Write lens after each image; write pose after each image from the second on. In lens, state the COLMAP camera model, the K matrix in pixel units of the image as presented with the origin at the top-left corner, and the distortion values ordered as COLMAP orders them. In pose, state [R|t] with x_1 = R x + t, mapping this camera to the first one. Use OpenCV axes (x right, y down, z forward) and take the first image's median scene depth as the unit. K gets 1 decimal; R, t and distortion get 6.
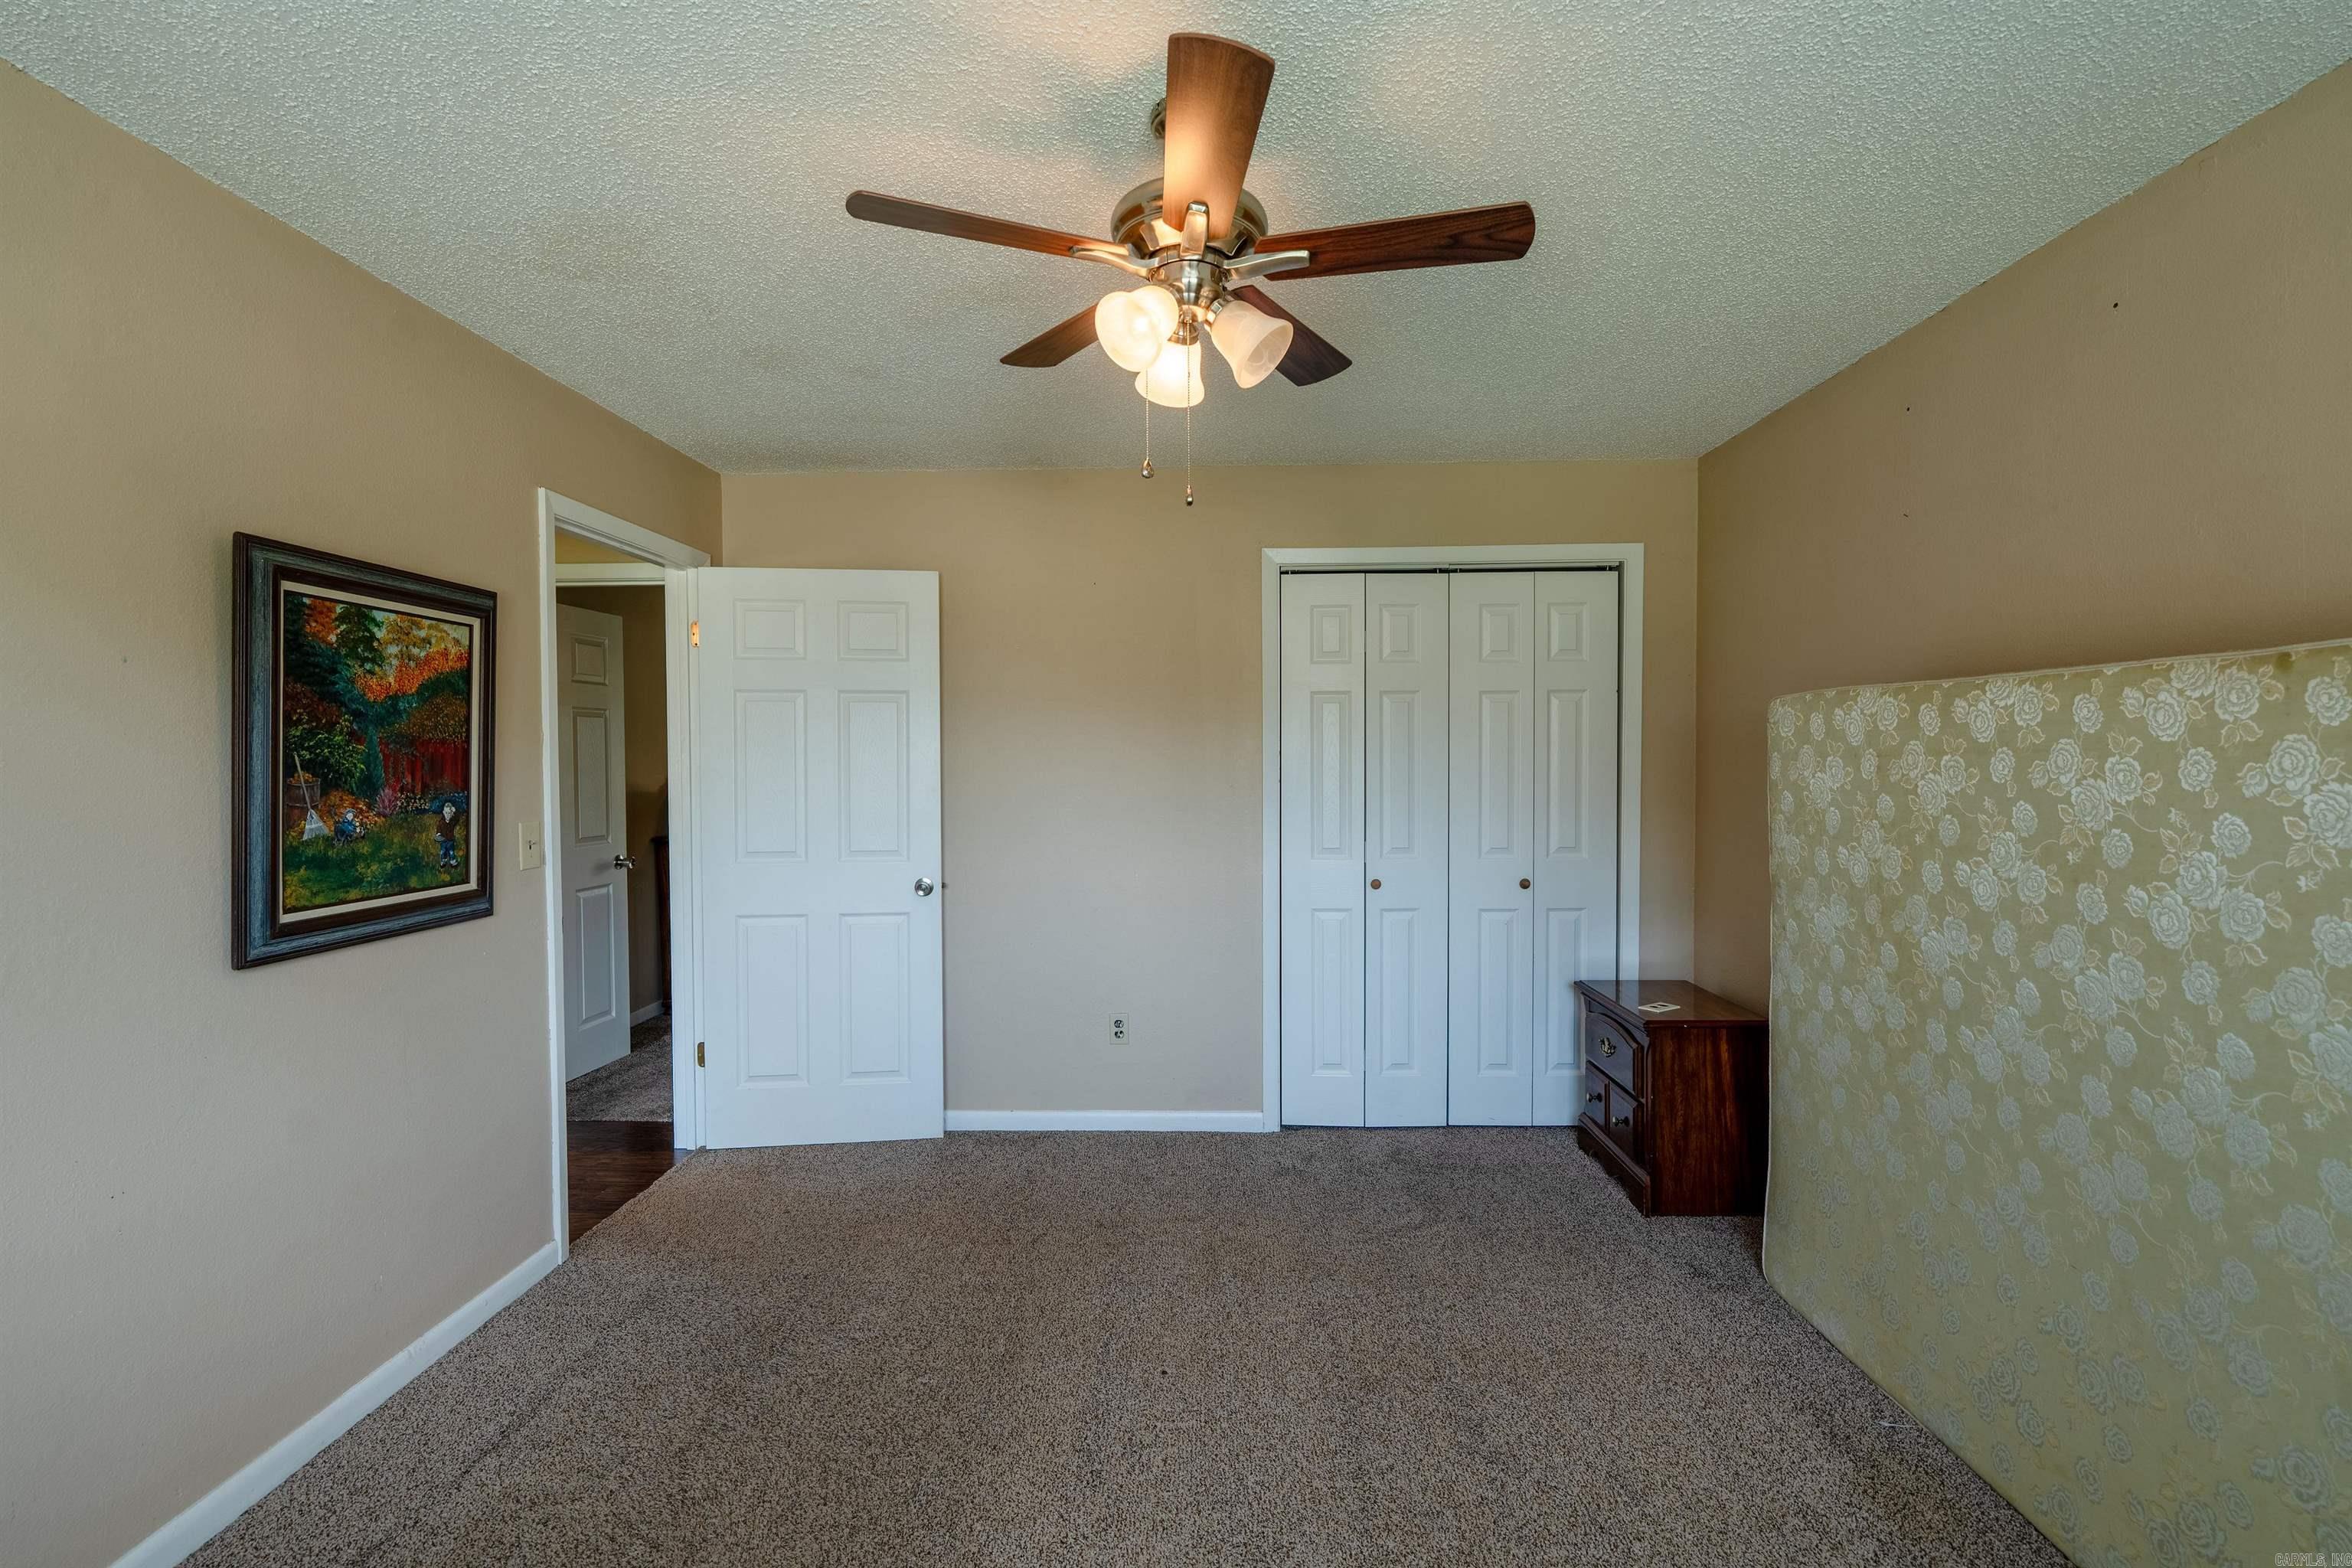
lens RADIAL K [[1070.1, 0, 1170.3], [0, 1070.1, 783.3], [0, 0, 1]] dist [-0.002470, 0.001684]
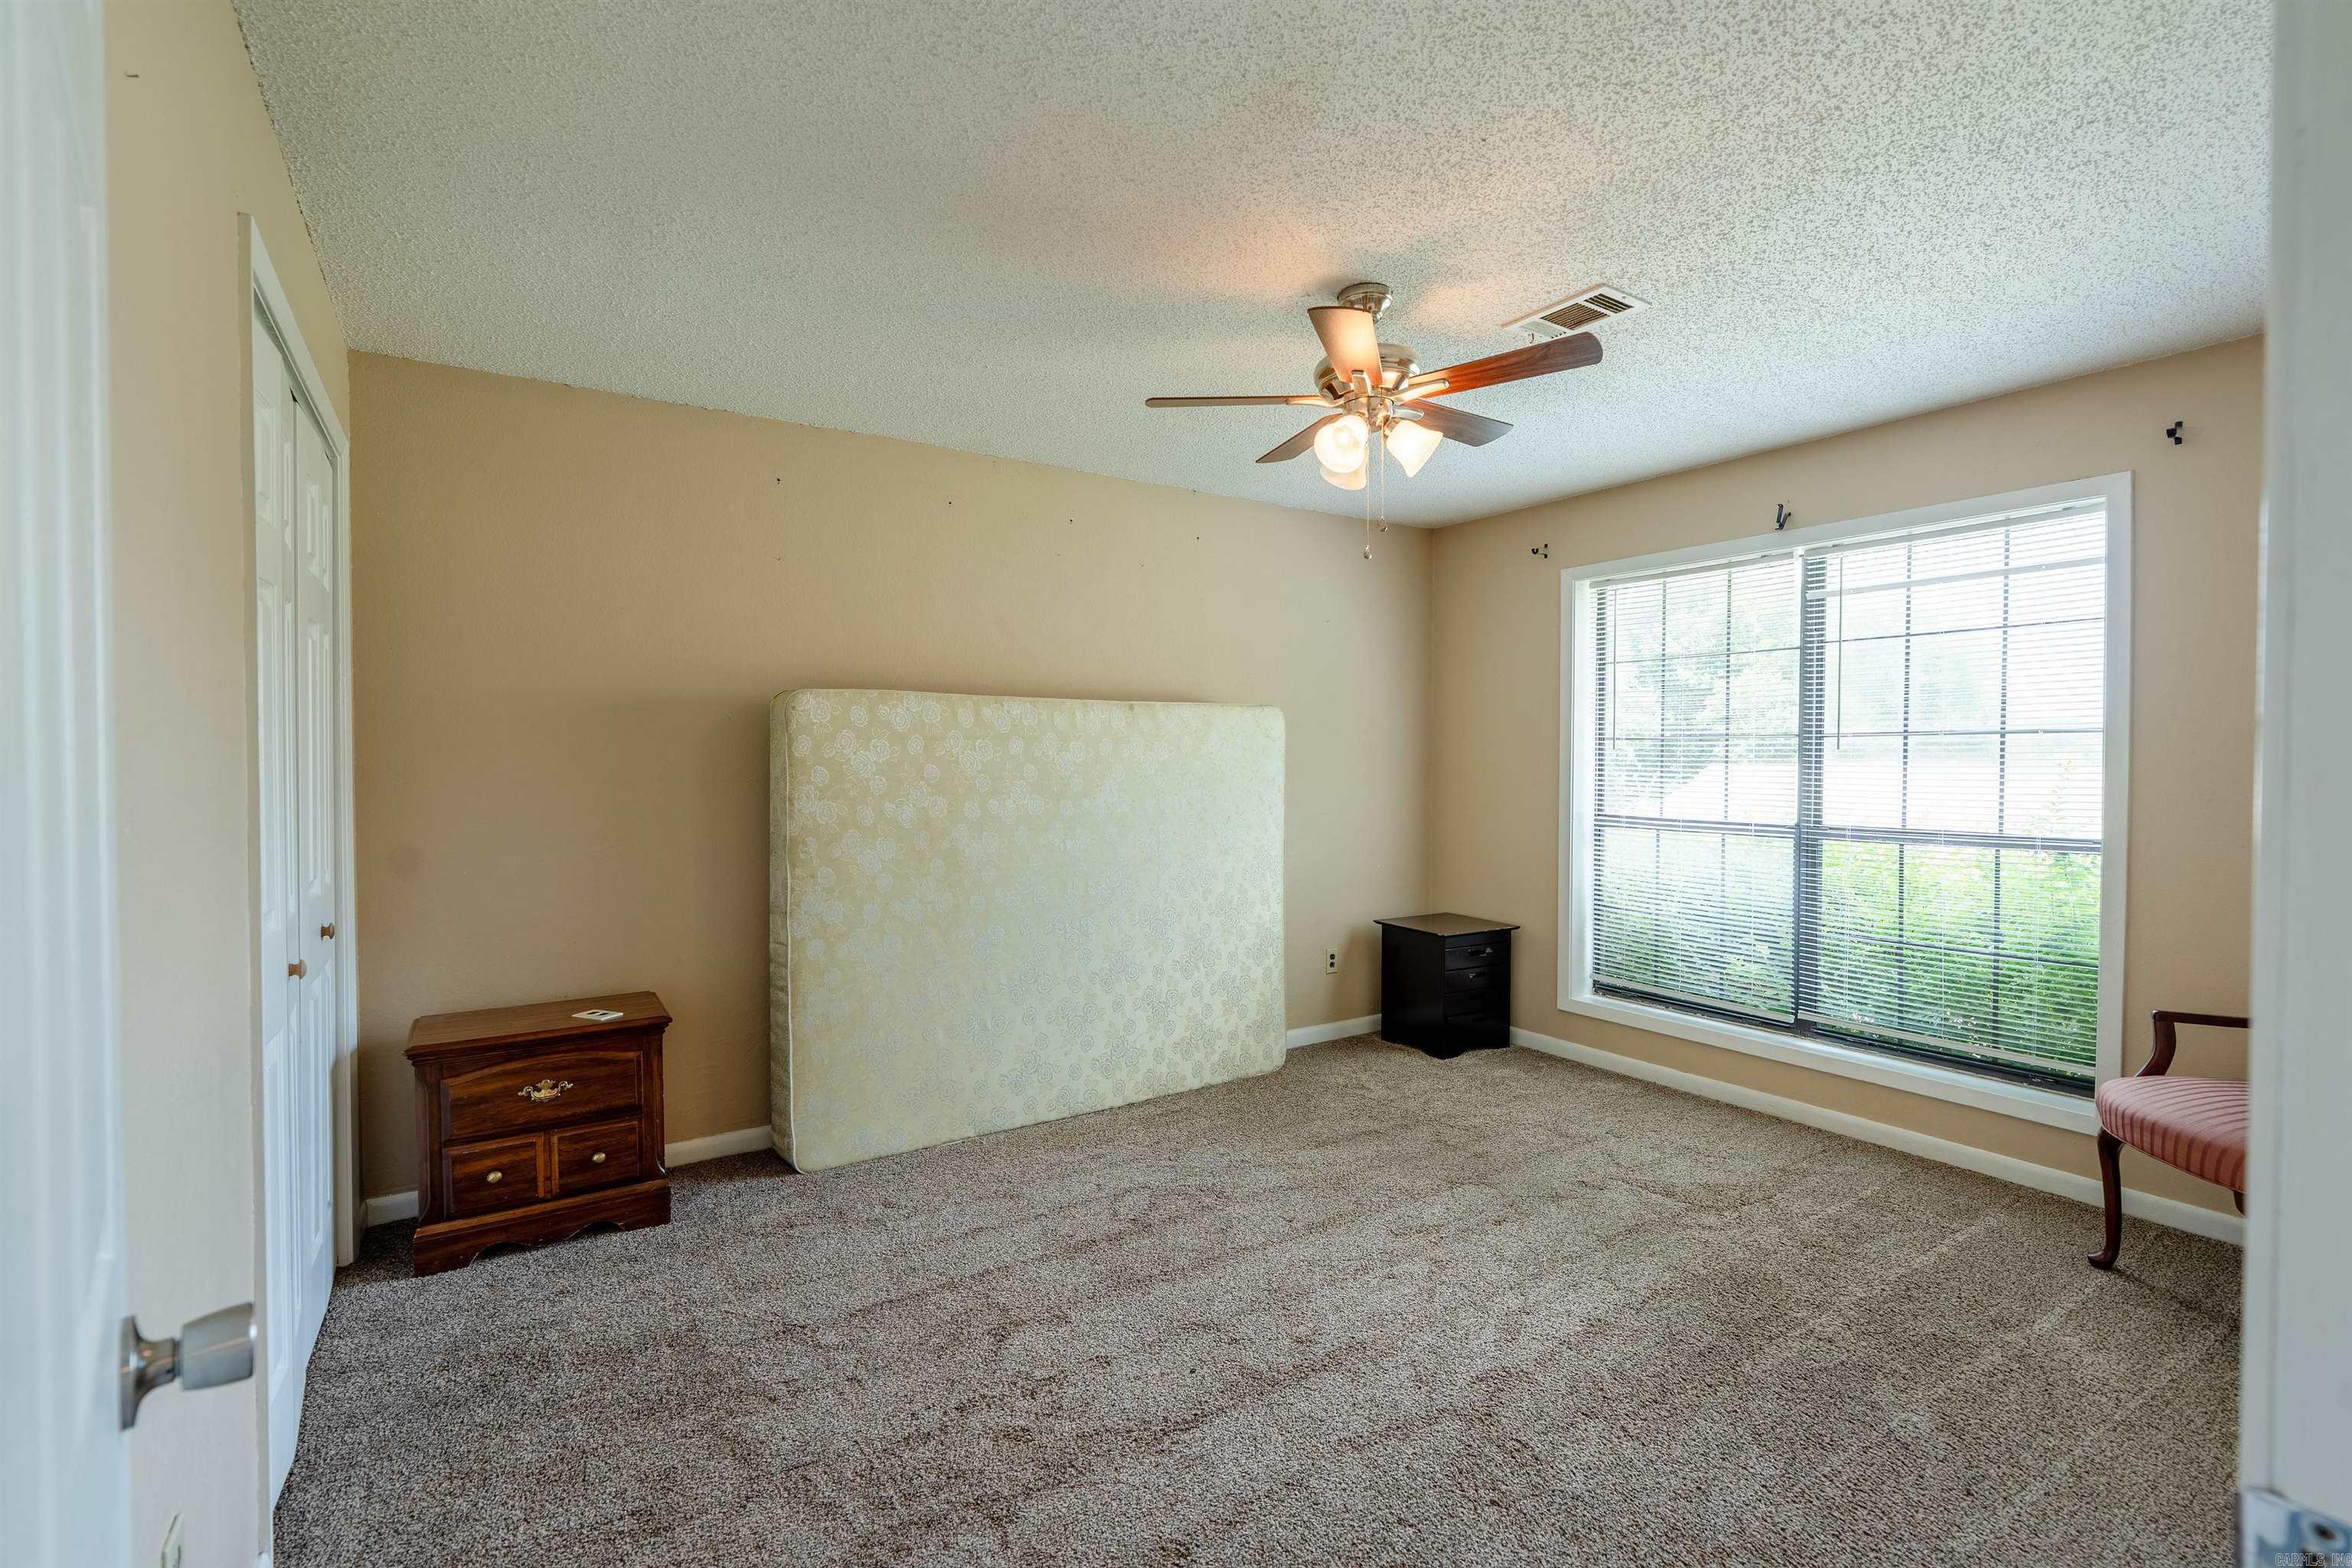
lens RADIAL K [[1070.1, 0, 1170.3], [0, 1070.1, 783.3], [0, 0, 1]] dist [-0.002470, 0.001684]
pose [[-0.587549, -0.013608, 0.809074, -0.802870], [0.021439, 0.999246, 0.032375, -0.004584], [-0.808905, 0.036368, -0.586814, 1.653258]]
